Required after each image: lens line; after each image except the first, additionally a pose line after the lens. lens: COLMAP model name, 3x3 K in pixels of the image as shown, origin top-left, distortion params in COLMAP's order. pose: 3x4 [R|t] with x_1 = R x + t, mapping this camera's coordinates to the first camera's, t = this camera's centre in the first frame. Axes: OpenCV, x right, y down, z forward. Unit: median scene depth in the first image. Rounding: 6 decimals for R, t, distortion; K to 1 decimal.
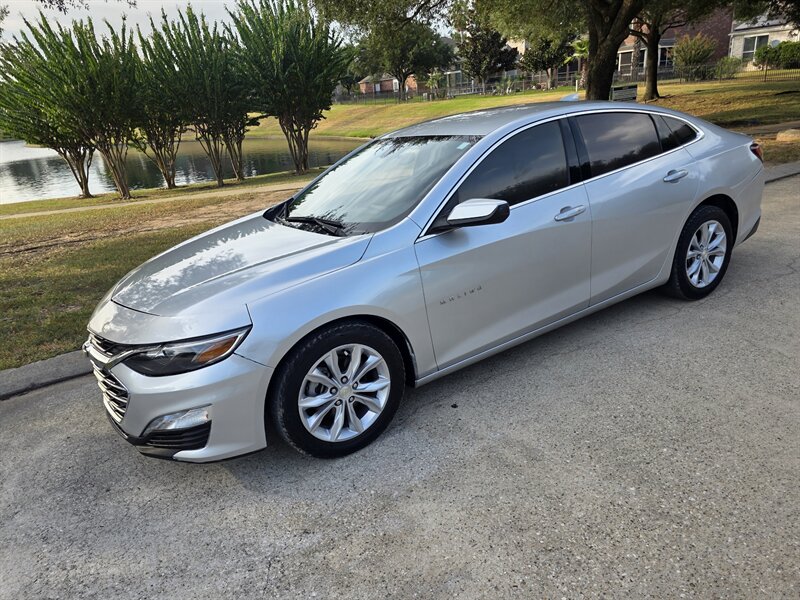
lens RADIAL K [[548.2, 0, 395.6], [0, 548.2, 301.5], [0, 0, 1]] dist [0.065189, -0.062206]
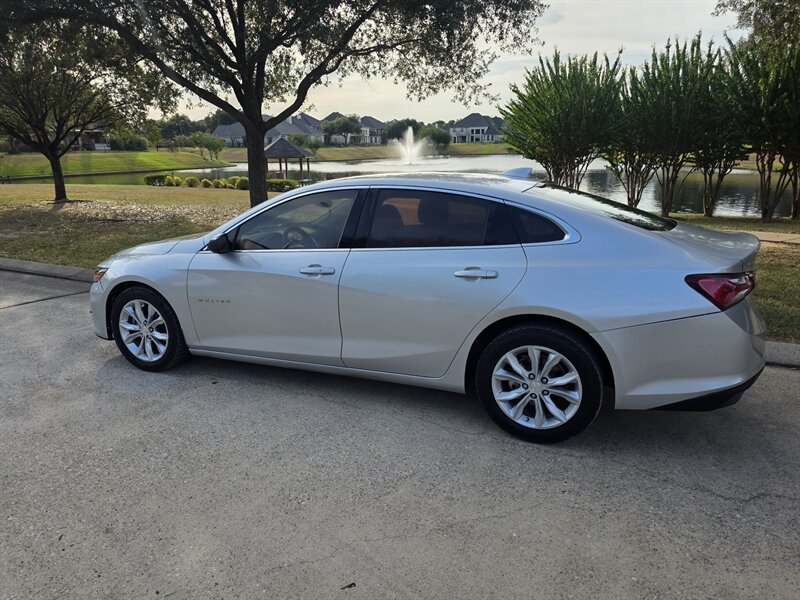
lens RADIAL K [[548.2, 0, 394.7], [0, 548.2, 306.4], [0, 0, 1]] dist [0.065189, -0.062206]
pose [[0.558303, 0.304856, -0.771596, 0.343869], [-0.321548, 0.936858, 0.137489, -0.079693], [0.764791, 0.171345, 0.621076, 0.120963]]
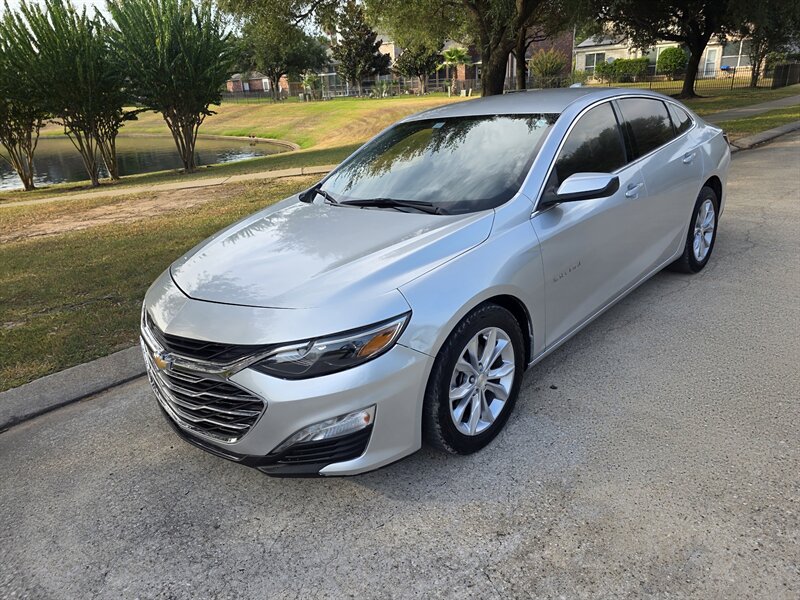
lens RADIAL K [[548.2, 0, 407.5], [0, 548.2, 285.6], [0, 0, 1]] dist [0.065189, -0.062206]
pose [[0.968034, -0.054493, 0.244829, -0.096711], [0.062046, 0.997803, -0.023237, 0.004395], [-0.243025, 0.037684, 0.969288, 0.027486]]
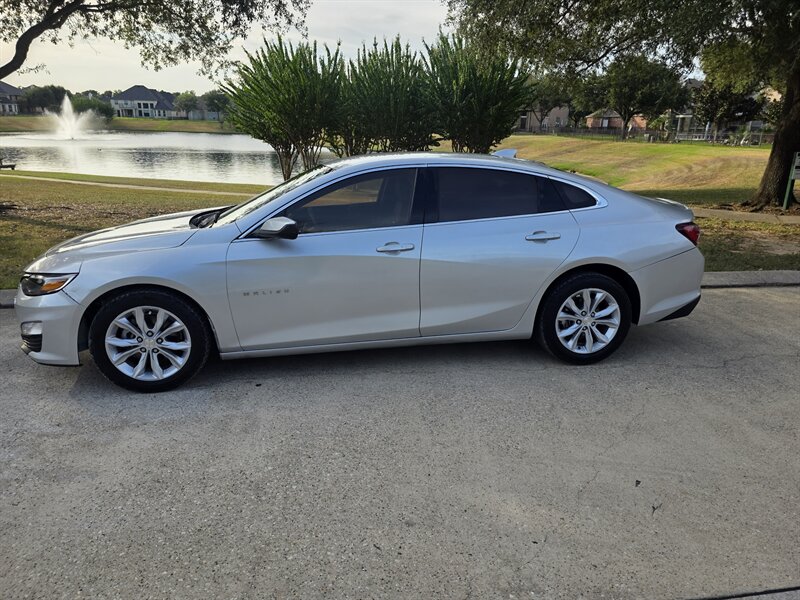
lens RADIAL K [[548.2, 0, 407.4], [0, 548.2, 291.1], [0, 0, 1]] dist [0.065189, -0.062206]
pose [[0.920800, 0.209032, -0.329290, 0.196343], [-0.227800, 0.973522, -0.019014, -0.015527], [0.316597, 0.092520, 0.944037, -0.013237]]
